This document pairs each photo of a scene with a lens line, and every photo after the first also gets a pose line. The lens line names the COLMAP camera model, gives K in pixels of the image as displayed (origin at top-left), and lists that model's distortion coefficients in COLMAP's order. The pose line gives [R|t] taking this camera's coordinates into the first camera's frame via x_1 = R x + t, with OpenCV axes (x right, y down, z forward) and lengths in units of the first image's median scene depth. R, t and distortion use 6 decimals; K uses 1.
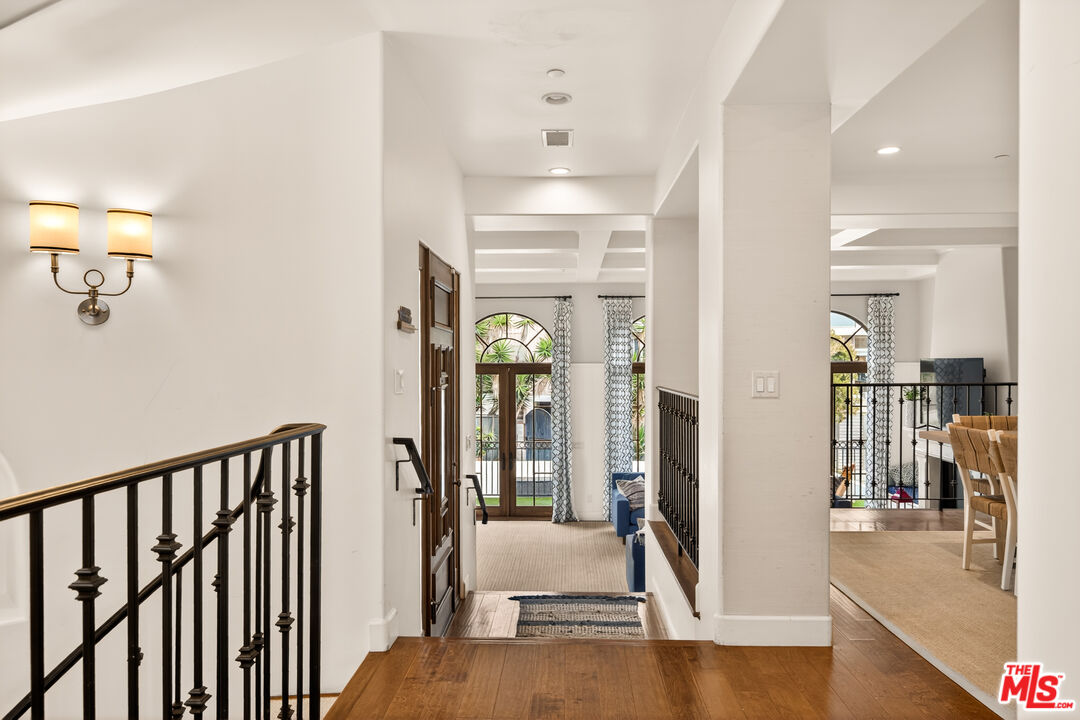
lens RADIAL K [[747.2, 0, 535.8], [0, 747.2, 364.0], [0, 0, 1]] dist [0.008753, -0.003176]
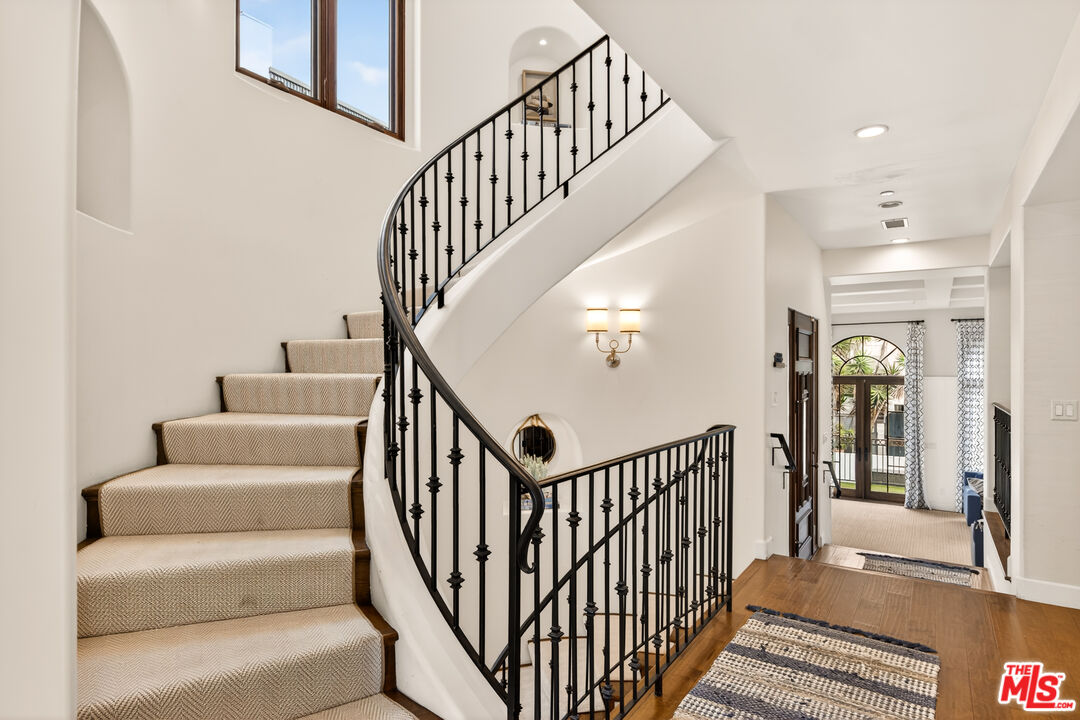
lens RADIAL K [[607.1, 0, 542.4], [0, 607.1, 366.1], [0, 0, 1]] dist [-0.000937, 0.003569]
pose [[0.858079, 0.004561, -0.513497, 0.047650], [-0.003634, 0.999989, 0.002810, -0.038256], [0.513504, -0.000545, 0.858087, -0.303772]]
